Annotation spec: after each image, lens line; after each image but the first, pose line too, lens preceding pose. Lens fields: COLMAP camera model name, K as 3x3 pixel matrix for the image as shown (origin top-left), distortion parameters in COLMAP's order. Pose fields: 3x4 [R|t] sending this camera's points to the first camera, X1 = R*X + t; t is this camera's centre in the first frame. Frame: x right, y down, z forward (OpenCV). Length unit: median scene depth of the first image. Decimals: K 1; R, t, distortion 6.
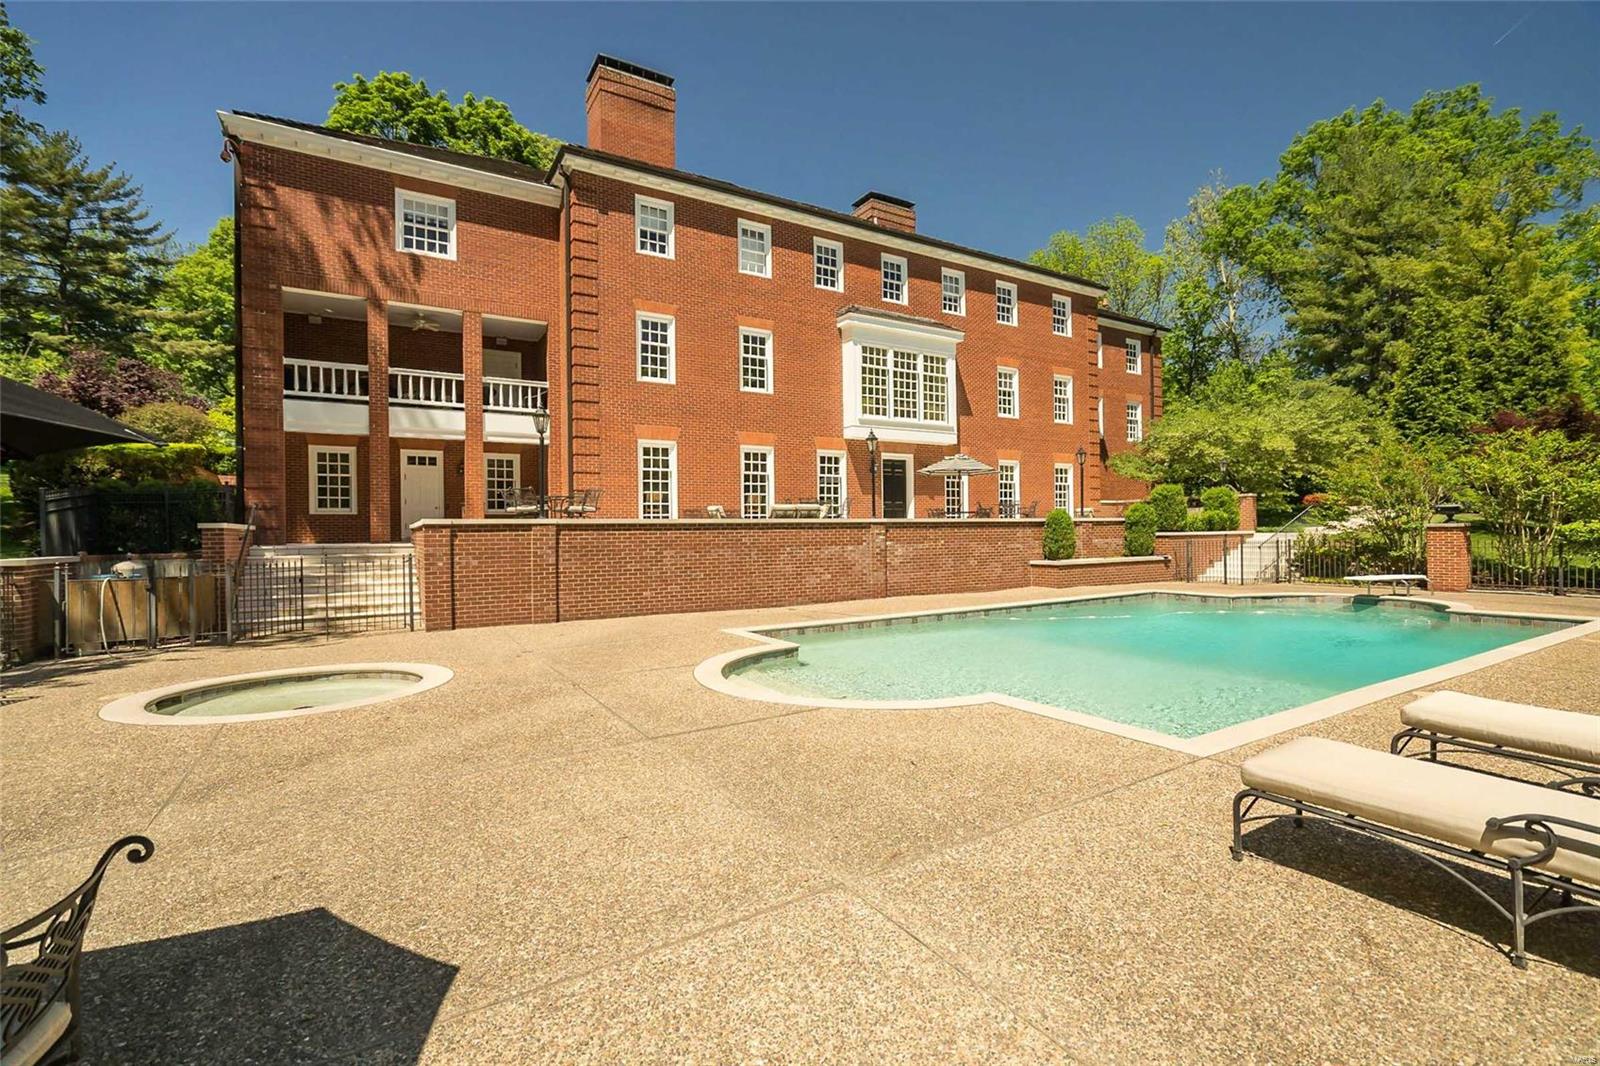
lens RADIAL K [[732.8, 0, 793.7], [0, 732.8, 530.7], [0, 0, 1]] dist [-0.000923, -0.000080]
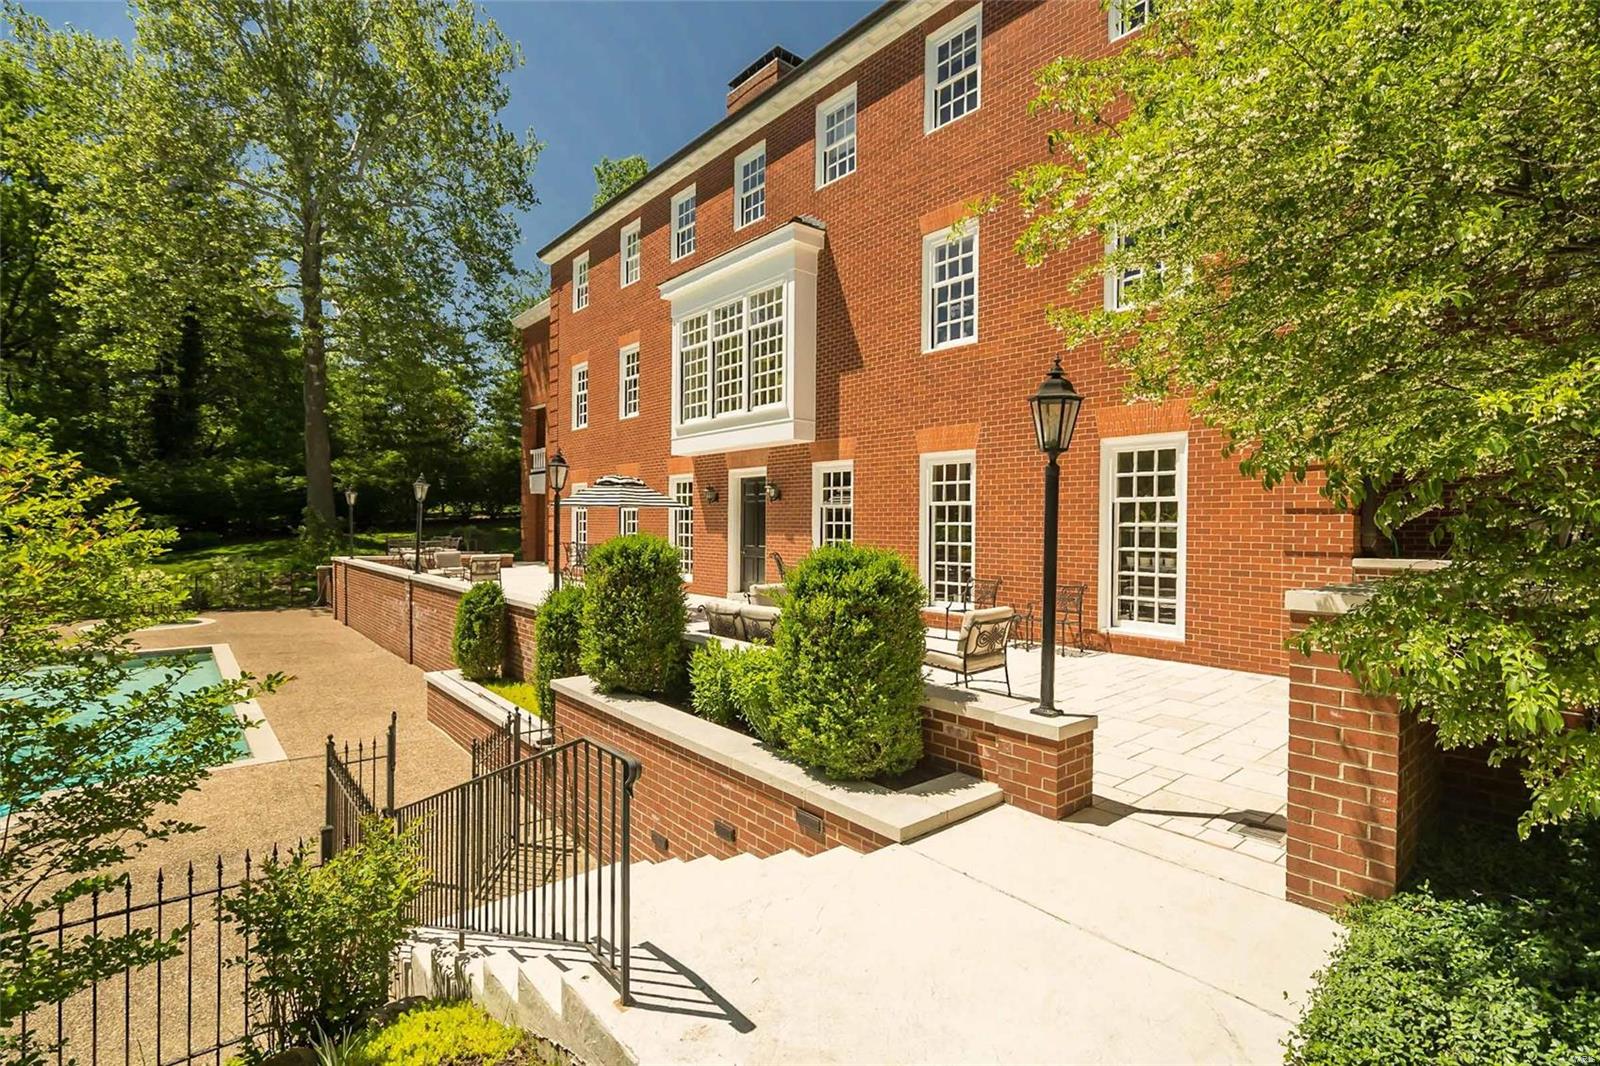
lens RADIAL K [[732.8, 0, 793.8], [0, 732.8, 530.6], [0, 0, 1]] dist [-0.000923, -0.000080]
pose [[0.181242, 0.021664, -0.983200, 0.808365], [0.000096, 0.999757, 0.022047, -0.070338], [0.983439, -0.004090, 0.181195, 0.982390]]
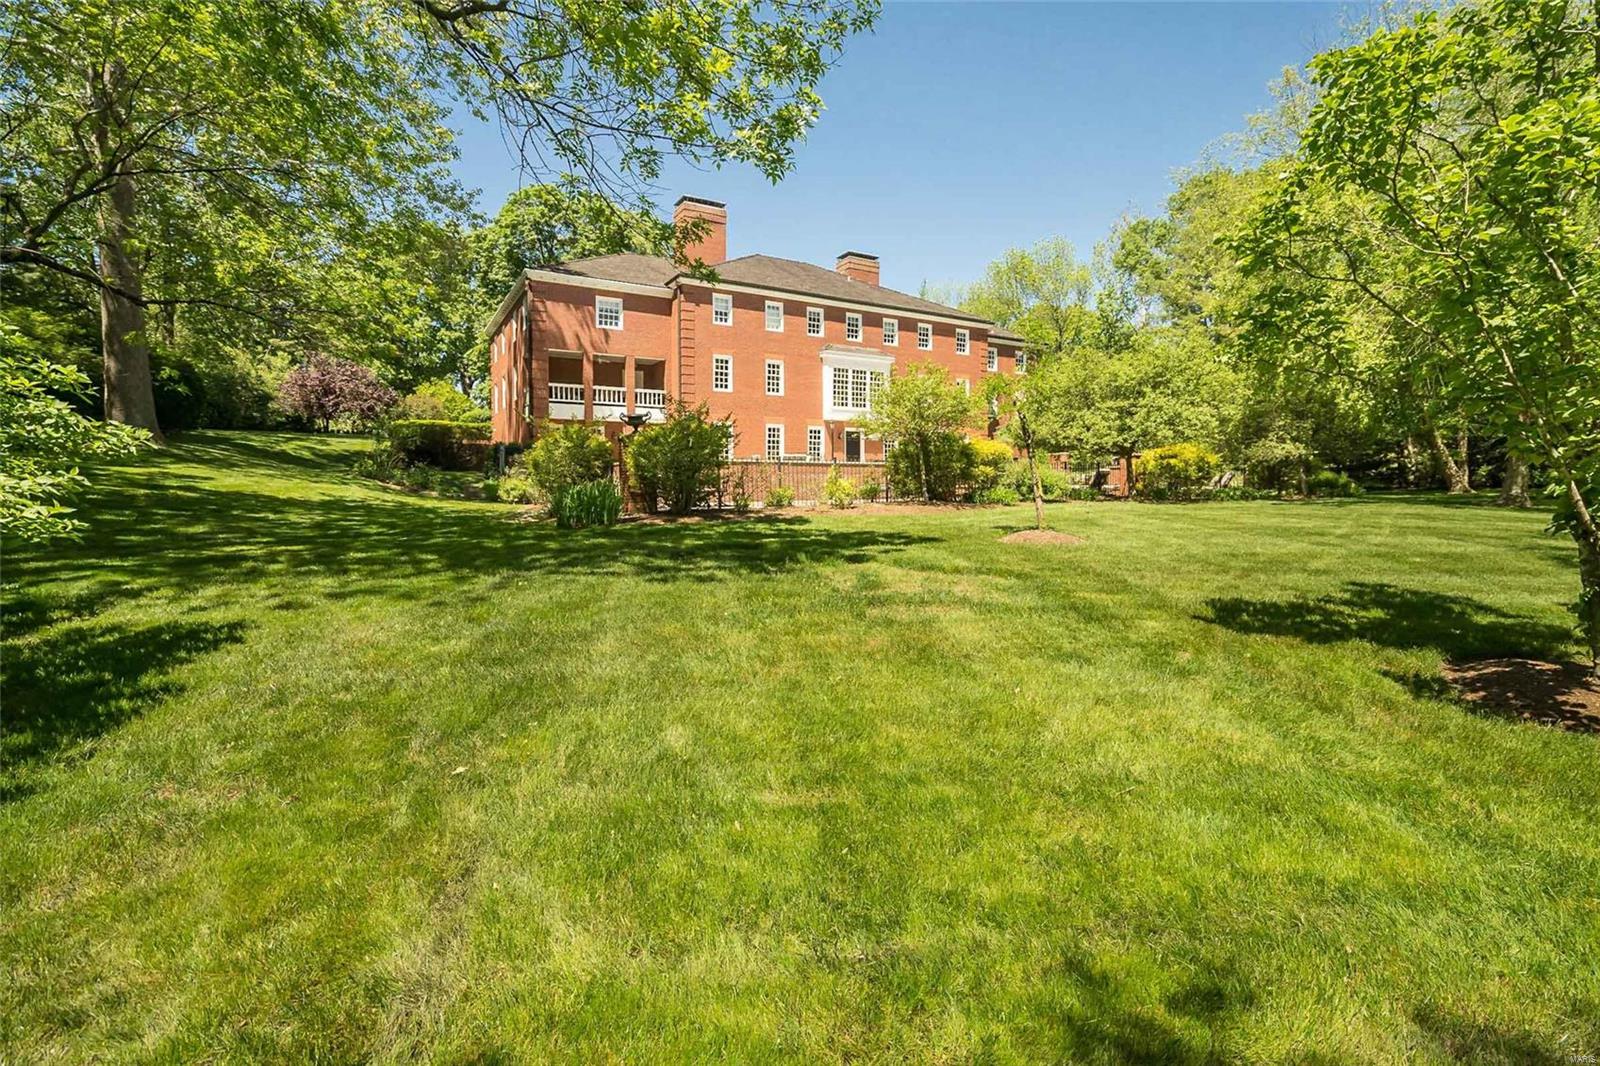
lens RADIAL K [[732.8, 0, 782.6], [0, 732.8, 499.8], [0, 0, 1]] dist [-0.000923, -0.000080]
pose [[0.999669, 0.005993, -0.025005, 0.015501], [-0.005827, 0.999961, 0.006683, 0.058009], [0.025044, -0.006535, 0.999665, -0.789378]]
